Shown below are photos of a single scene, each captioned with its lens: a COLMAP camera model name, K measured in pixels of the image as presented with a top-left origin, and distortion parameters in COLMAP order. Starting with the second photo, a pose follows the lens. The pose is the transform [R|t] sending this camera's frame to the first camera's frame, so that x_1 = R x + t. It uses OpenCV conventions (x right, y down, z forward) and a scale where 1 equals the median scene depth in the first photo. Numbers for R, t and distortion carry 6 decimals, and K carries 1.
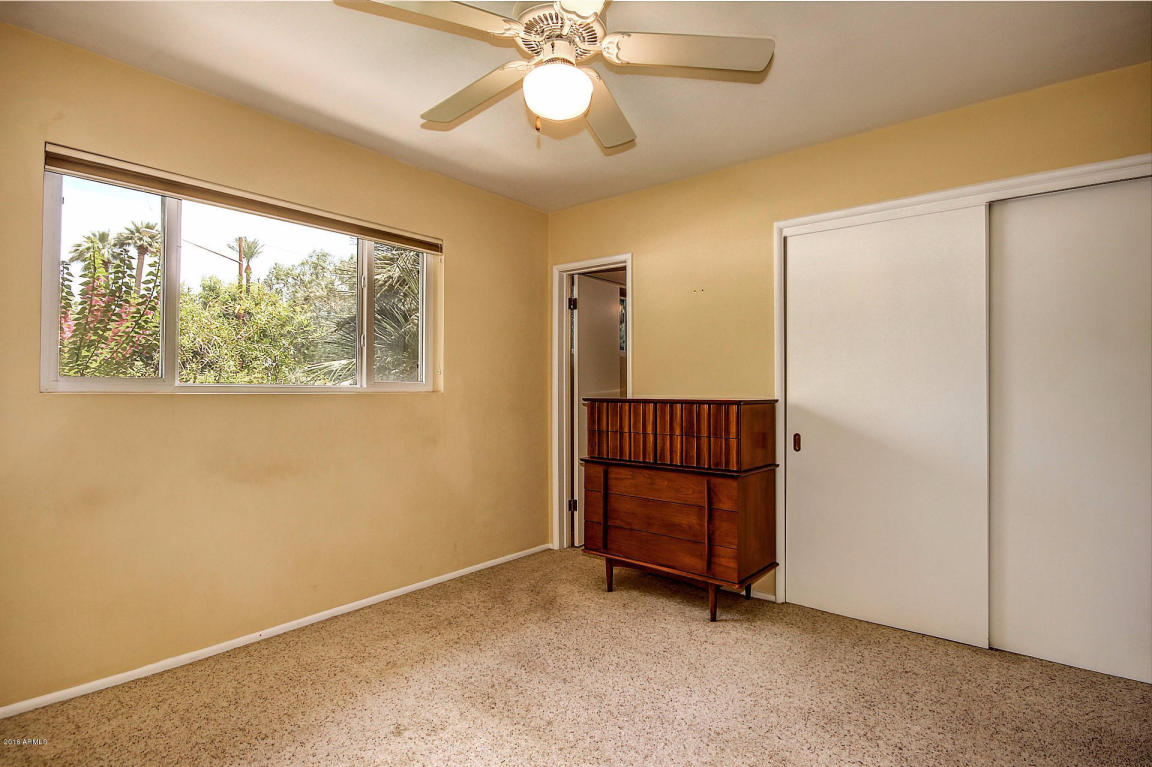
lens RADIAL K [[571.3, 0, 586.7], [0, 571.3, 382.4], [0, 0, 1]] dist [-0.000778, -0.000112]
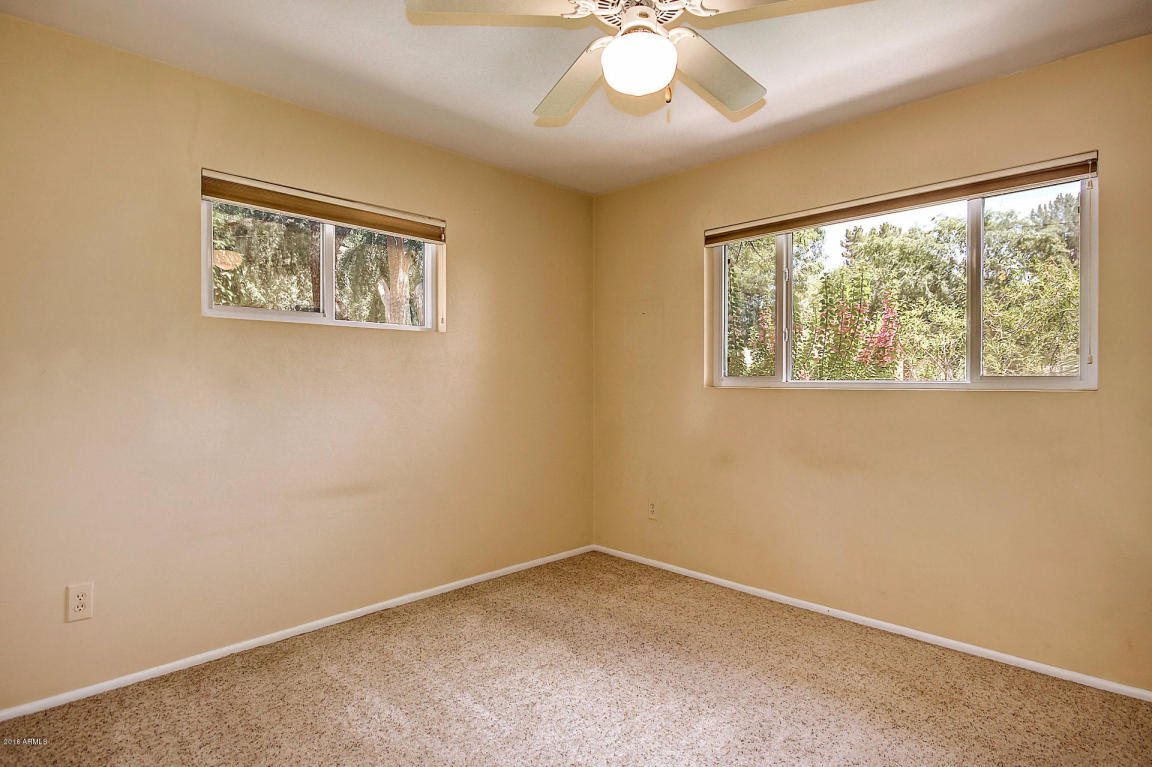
lens RADIAL K [[597.3, 0, 585.4], [0, 597.3, 383.3], [0, 0, 1]] dist [0.000728, 0.000633]
pose [[-0.100698, -0.007296, -0.994890, 0.632522], [0.008953, 0.999926, -0.008239, 0.015646], [0.994877, -0.009736, -0.100625, 0.685852]]
